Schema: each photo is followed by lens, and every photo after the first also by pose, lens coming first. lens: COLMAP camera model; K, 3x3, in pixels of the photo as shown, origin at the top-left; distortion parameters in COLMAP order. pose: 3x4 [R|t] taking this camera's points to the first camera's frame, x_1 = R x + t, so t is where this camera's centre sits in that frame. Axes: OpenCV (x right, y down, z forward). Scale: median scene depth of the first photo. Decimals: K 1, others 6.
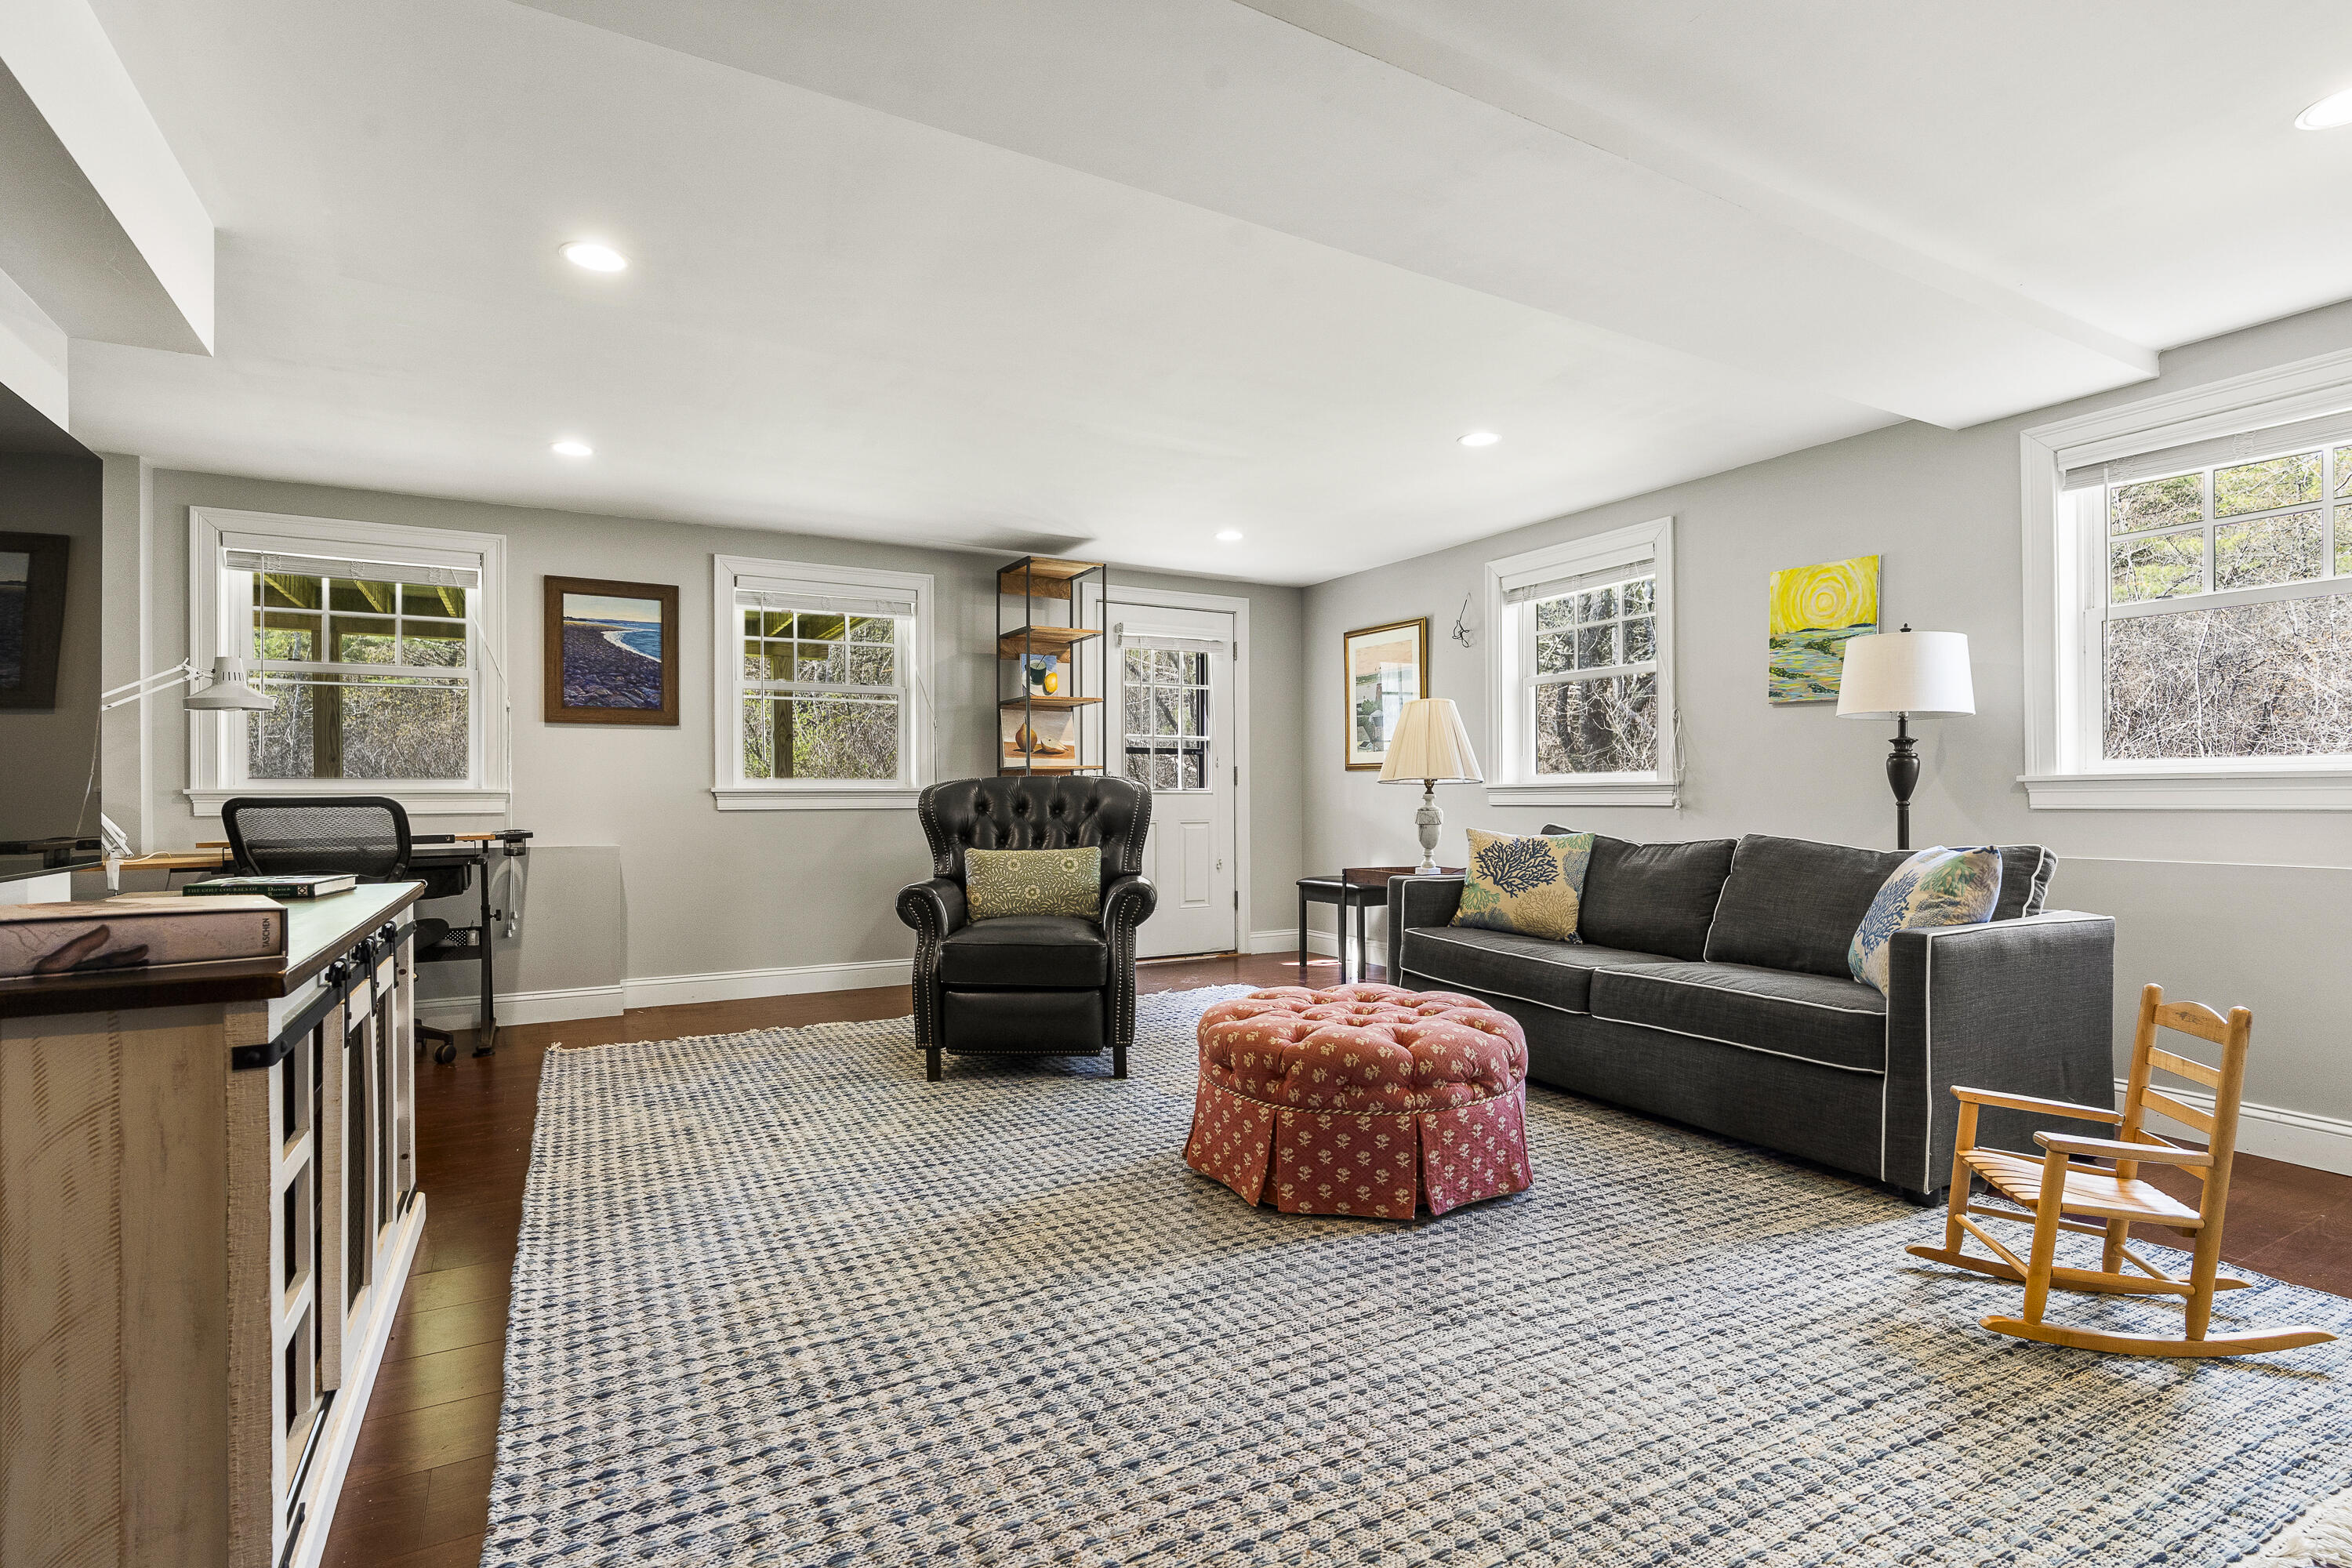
lens RADIAL K [[1131.9, 0, 1179.7], [0, 1131.9, 794.7], [0, 0, 1]] dist [-0.004654, -0.000339]
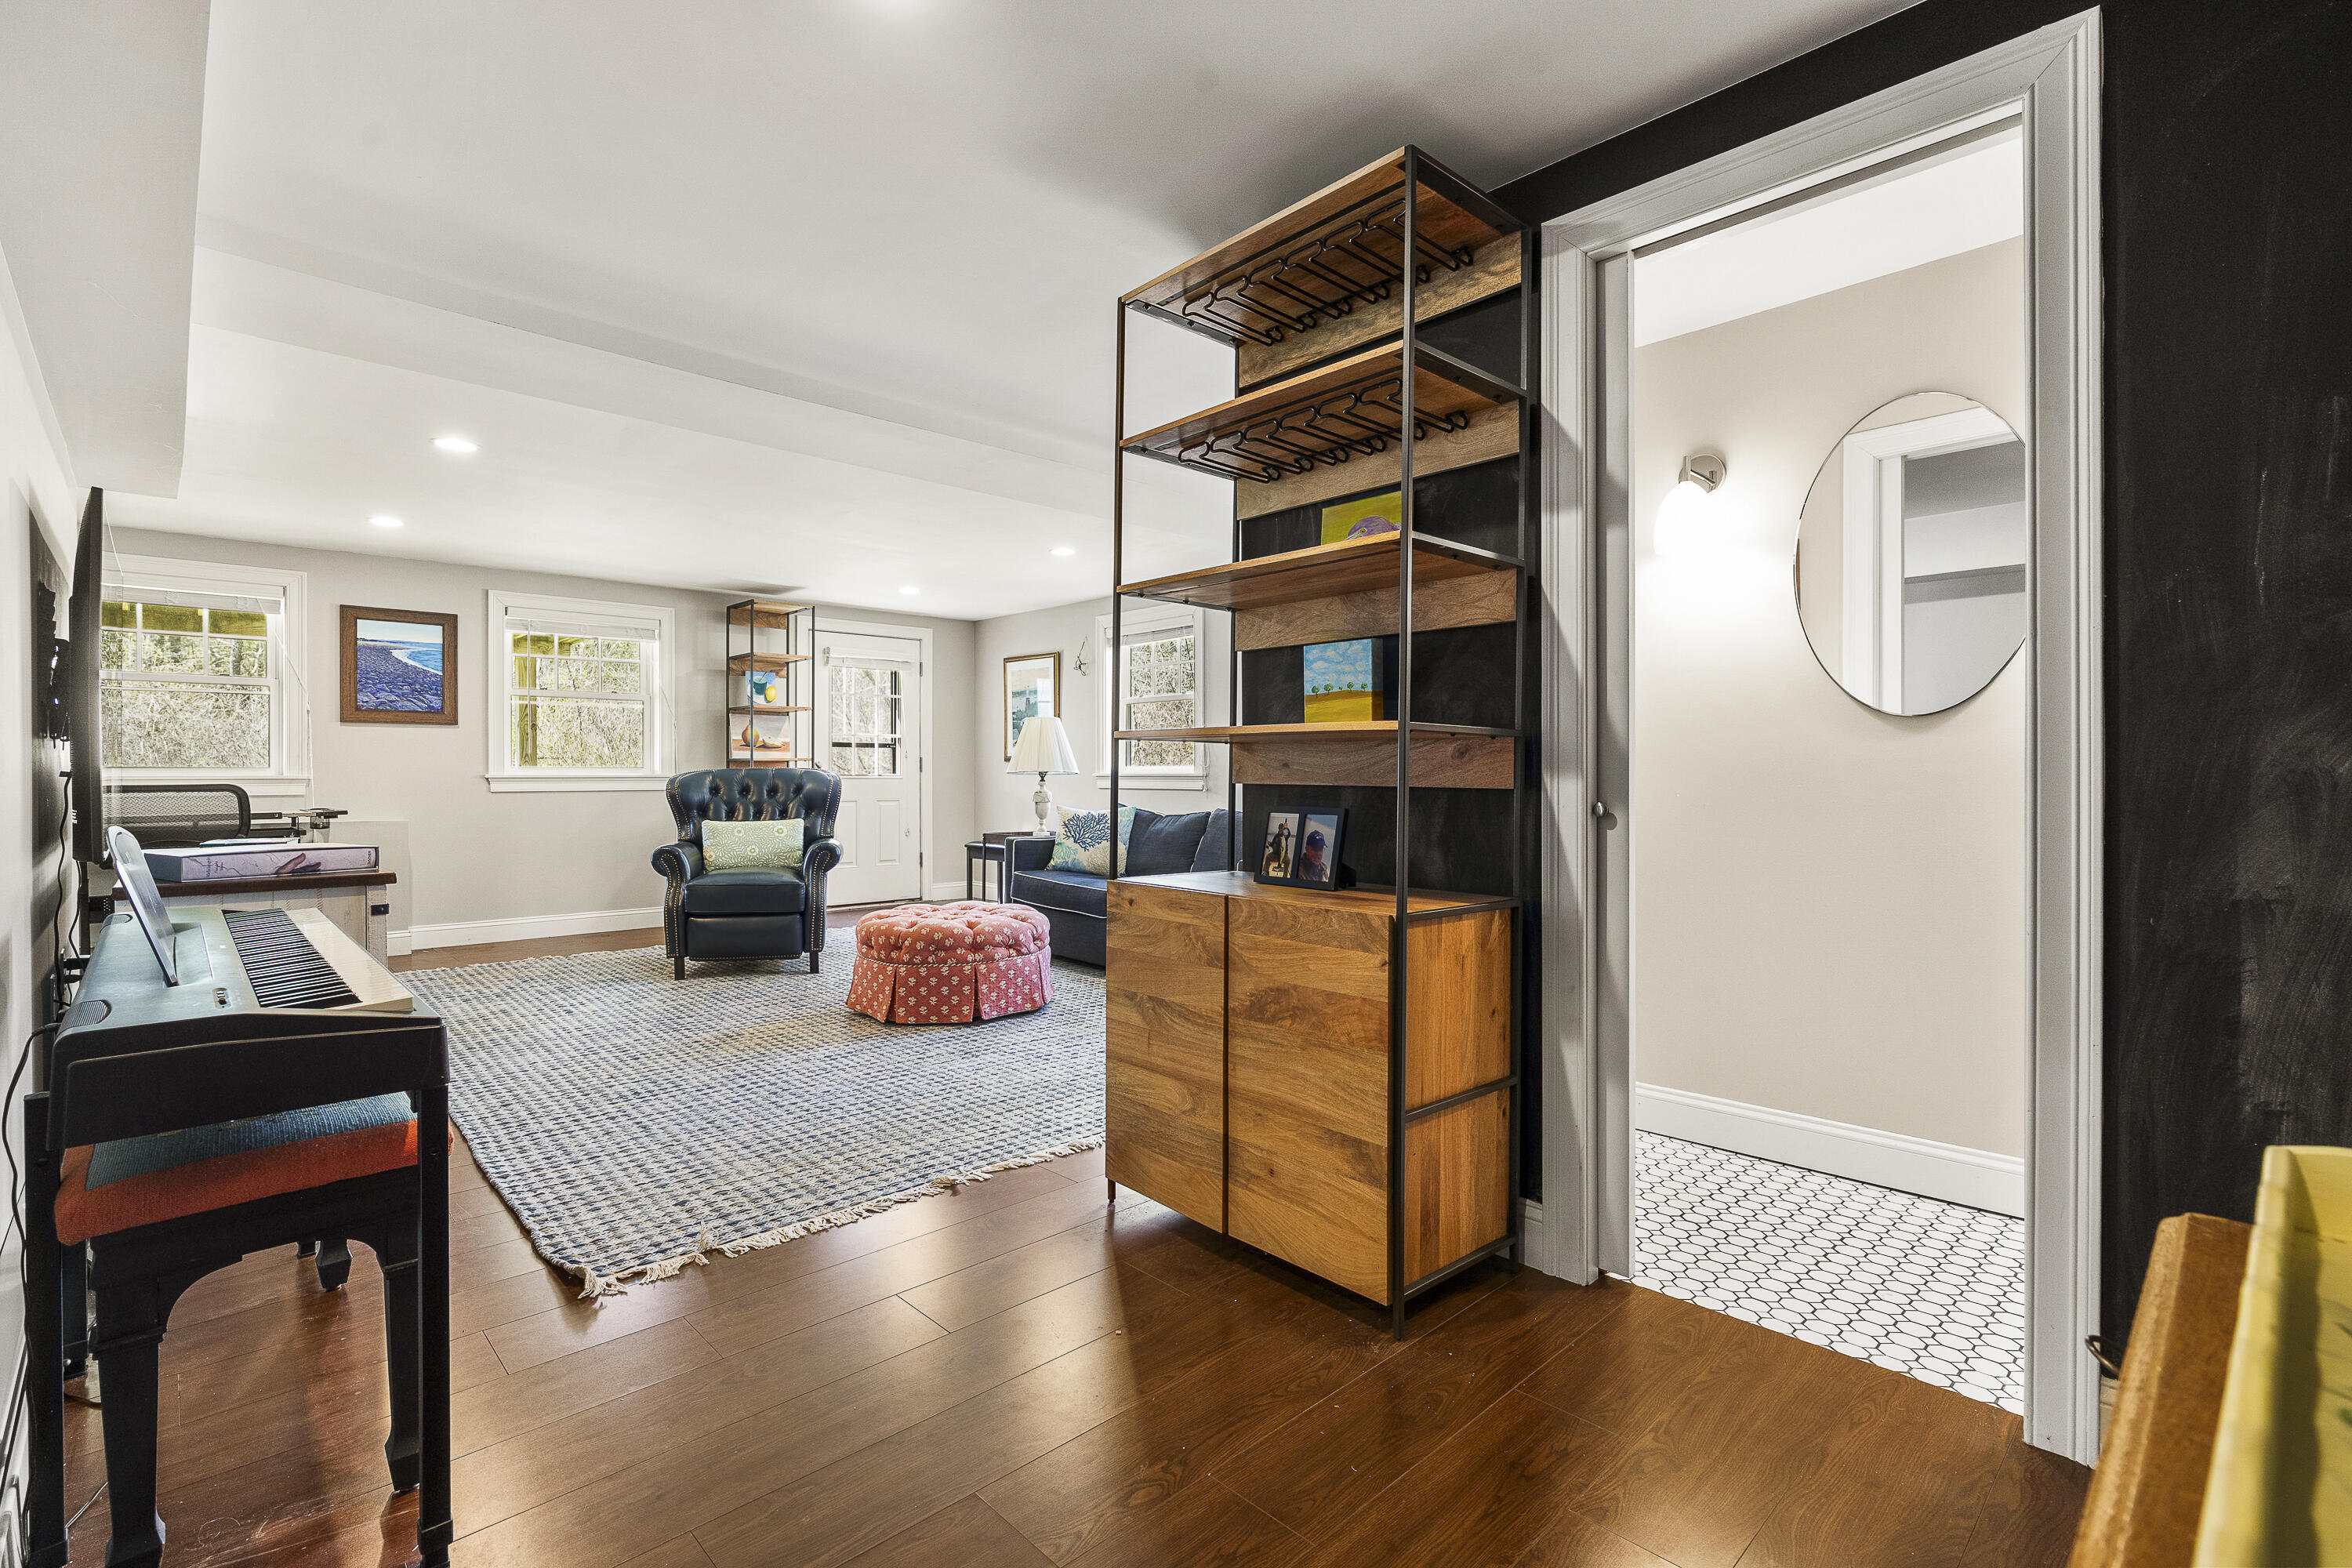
lens RADIAL K [[1075.4, 0, 1165.7], [0, 1075.4, 776.1], [0, 0, 1]] dist [0.004056, 0.000505]
pose [[0.973966, 0.003956, 0.226658, 0.066396], [-0.005027, 0.999979, 0.004148, -0.015673], [-0.226637, -0.005180, 0.973966, -0.423120]]
